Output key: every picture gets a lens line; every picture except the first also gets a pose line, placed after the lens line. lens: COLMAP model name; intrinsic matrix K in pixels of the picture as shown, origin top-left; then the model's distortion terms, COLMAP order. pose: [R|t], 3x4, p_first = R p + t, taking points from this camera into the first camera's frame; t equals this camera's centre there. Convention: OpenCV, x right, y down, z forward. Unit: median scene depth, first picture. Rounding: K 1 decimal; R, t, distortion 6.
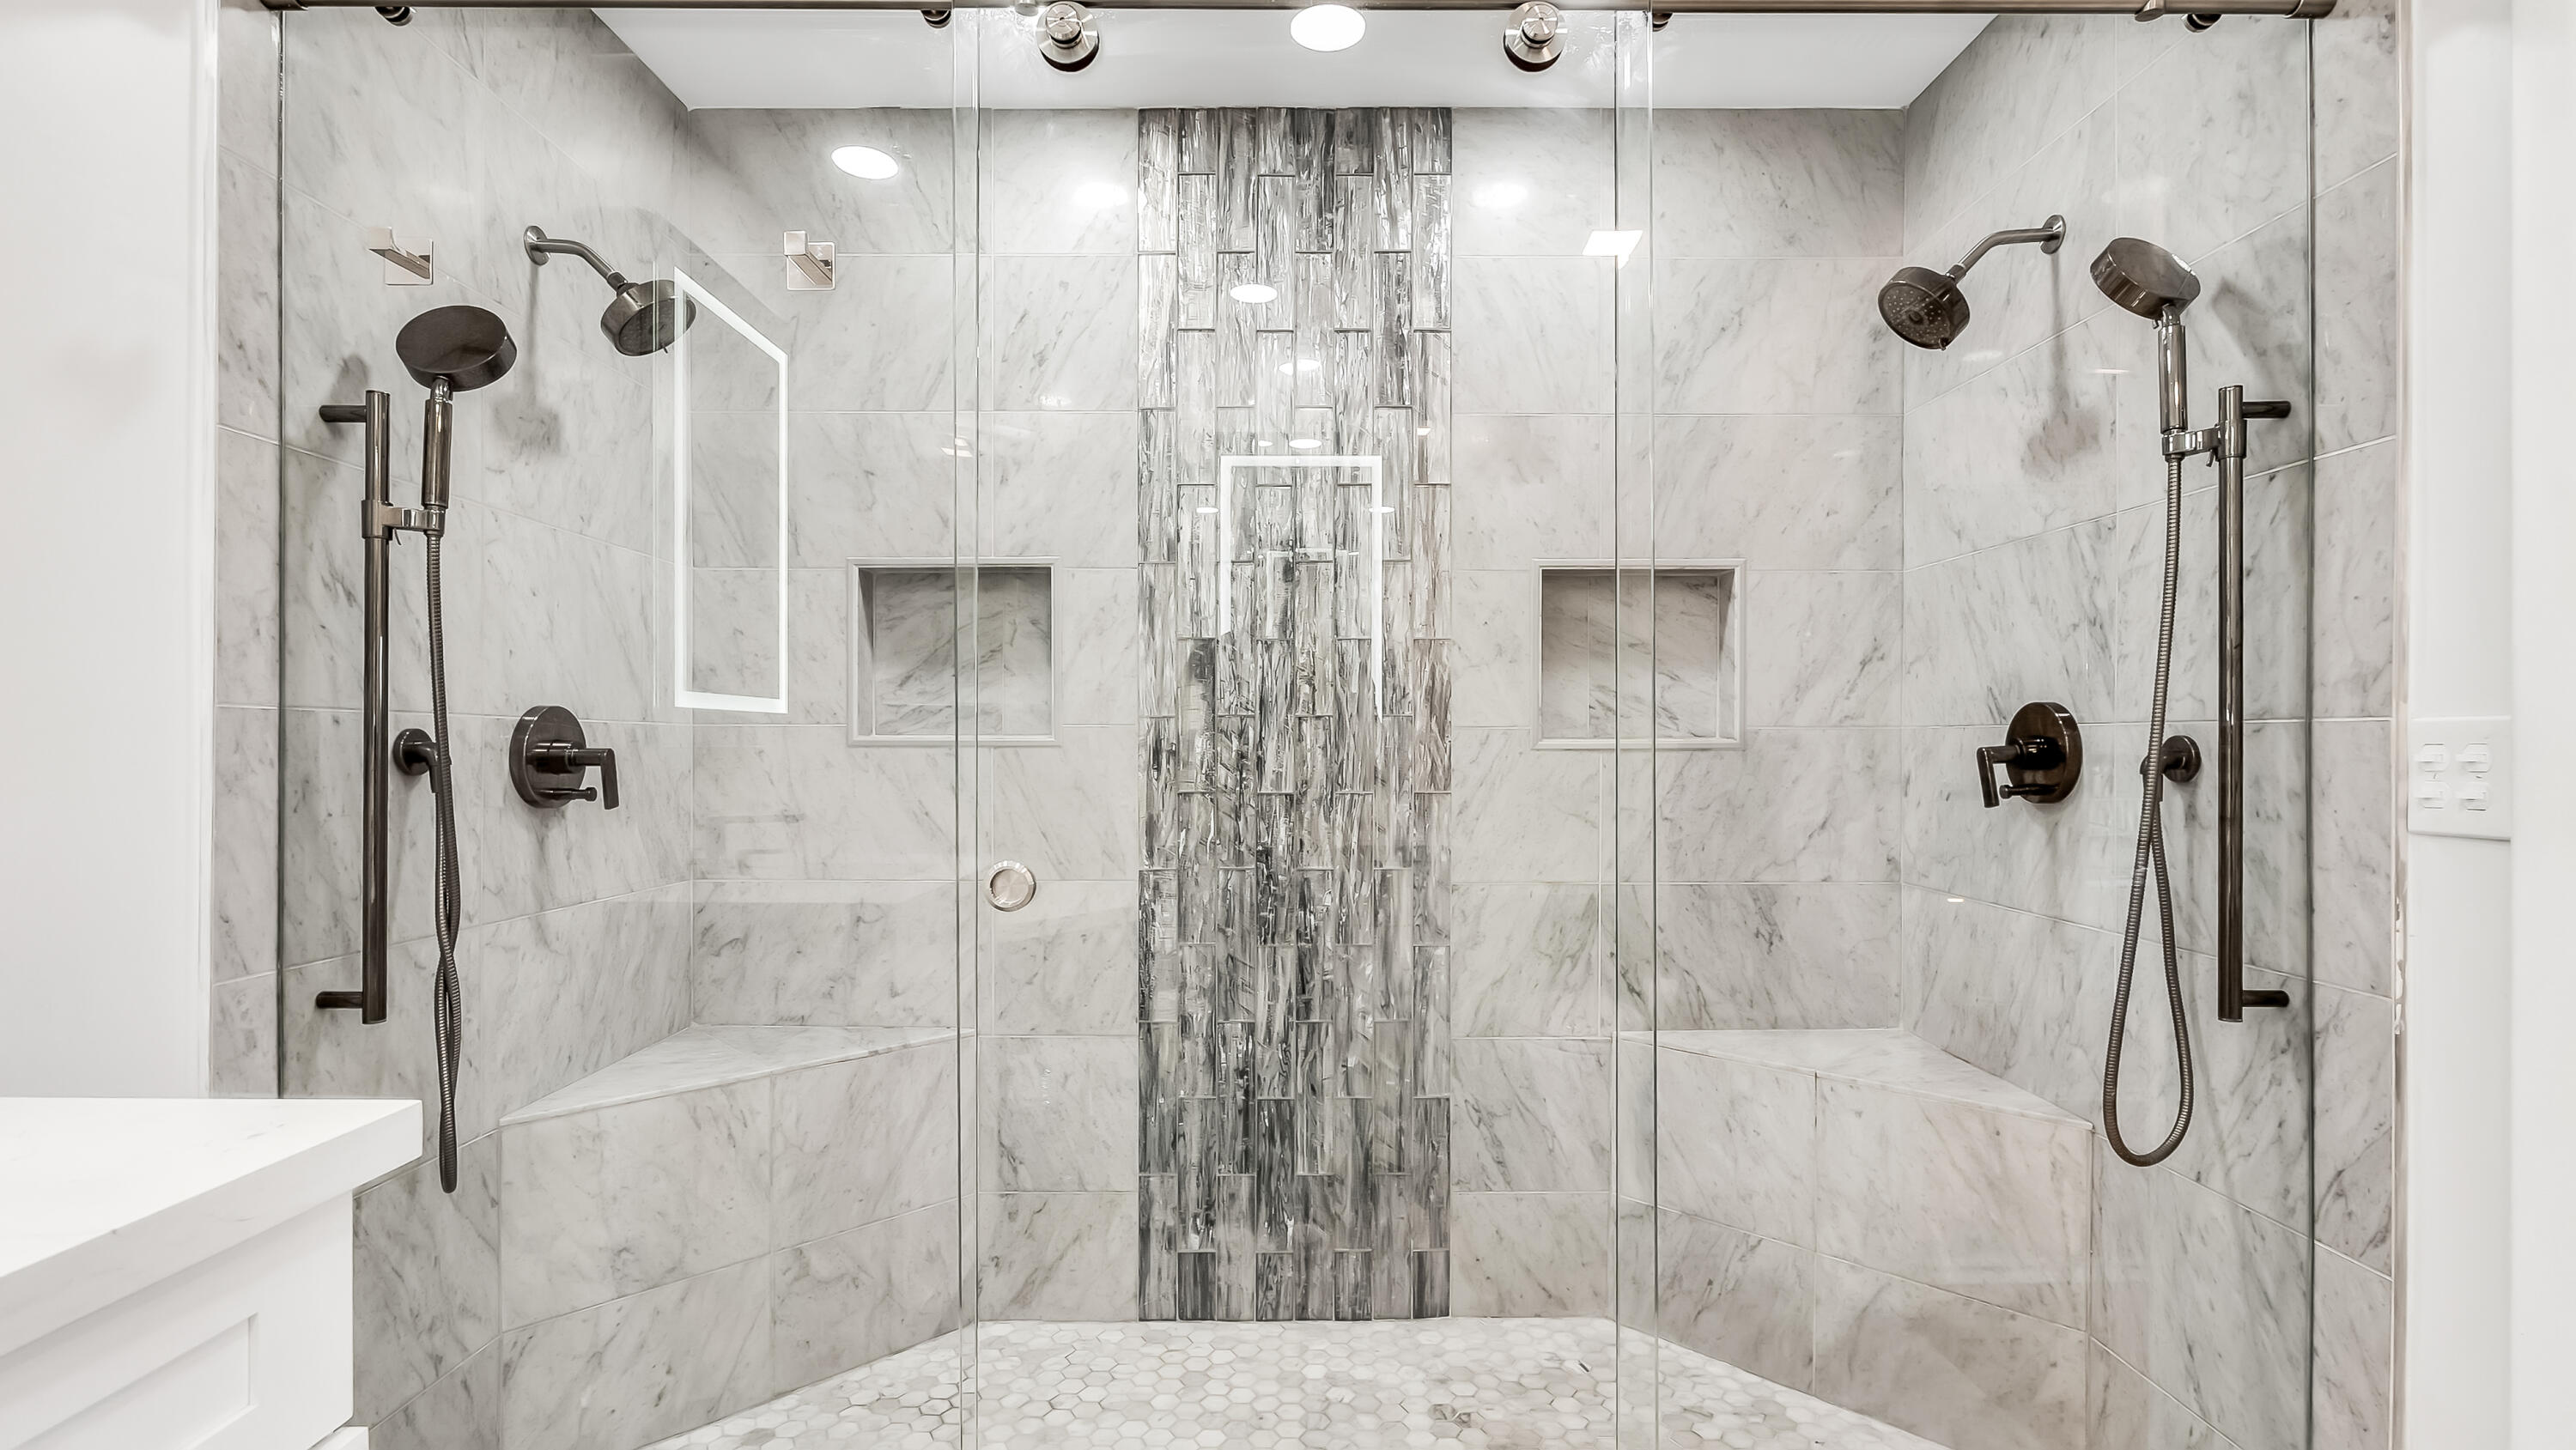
lens RADIAL K [[1209.0, 0, 1290.0], [0, 1209.0, 745.5], [0, 0, 1]] dist [-0.011039, 0.002655]
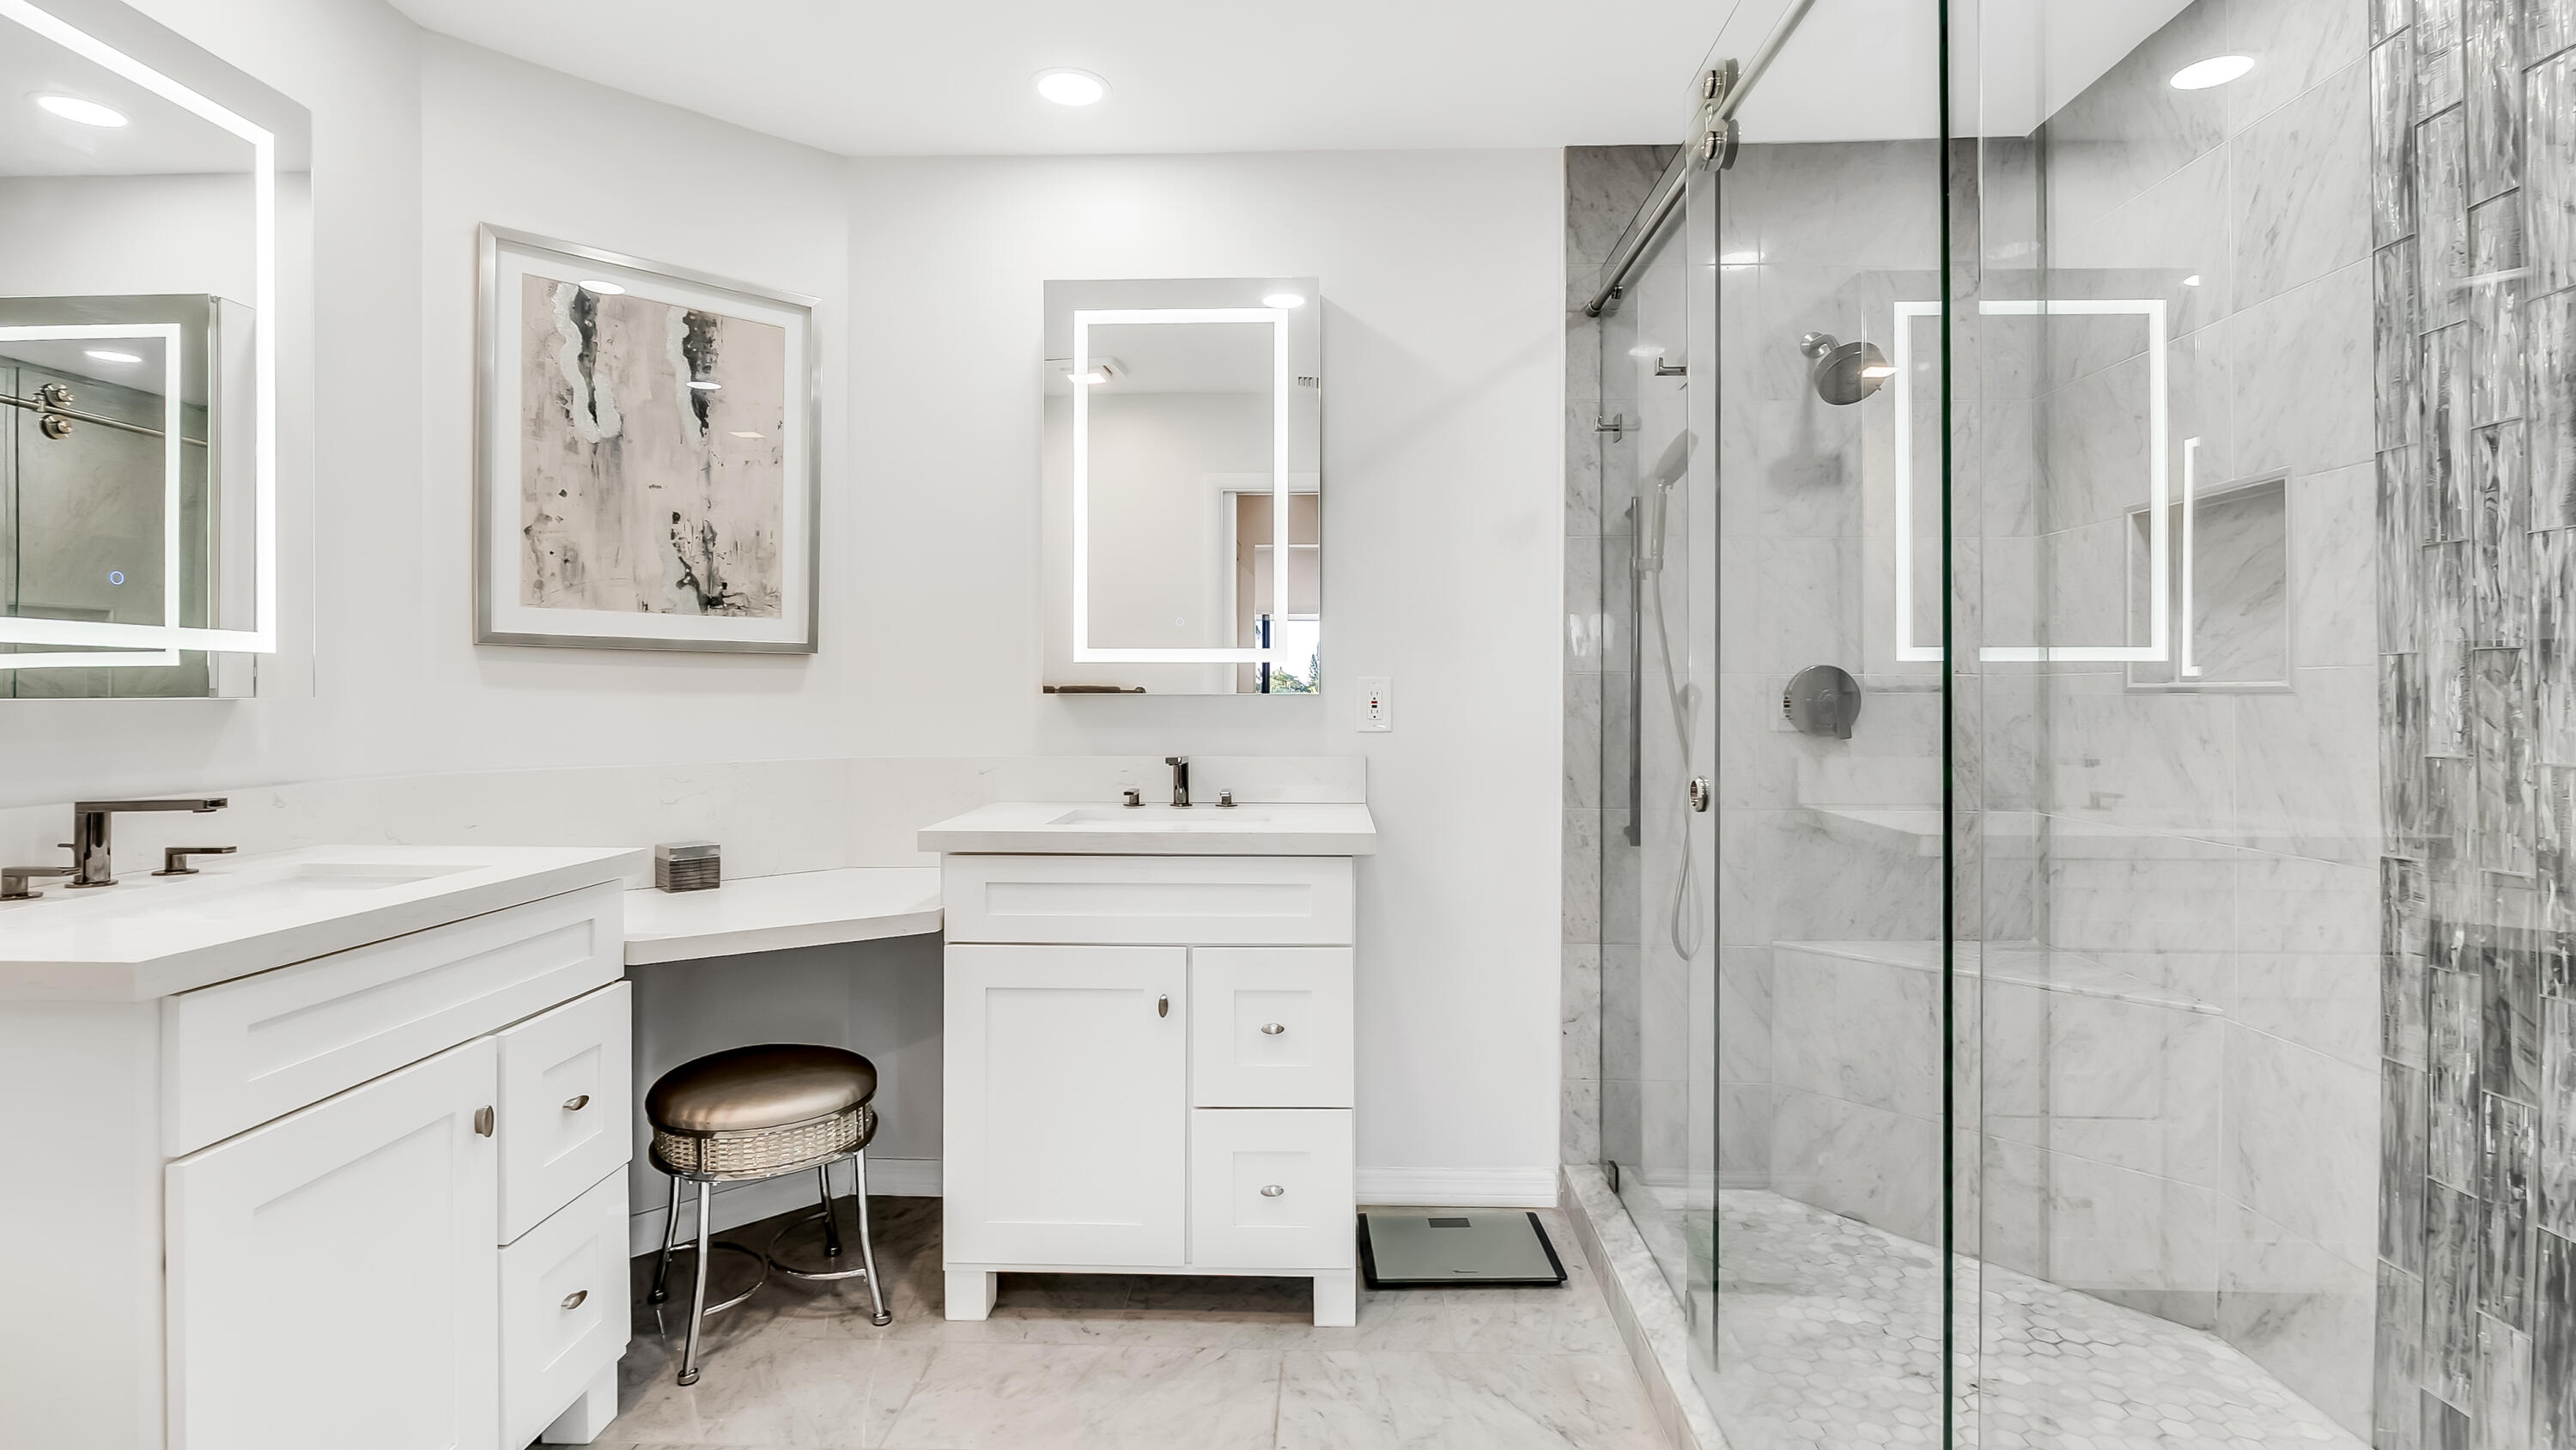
lens RADIAL K [[1209.0, 0, 1287.0], [0, 1209.0, 700.2], [0, 0, 1]] dist [-0.011039, 0.002655]
pose [[-0.054898, 0.001407, -0.998491, 0.669385], [-0.003113, 0.999994, 0.001580, 0.006231], [0.998487, 0.003195, -0.054893, 0.356473]]
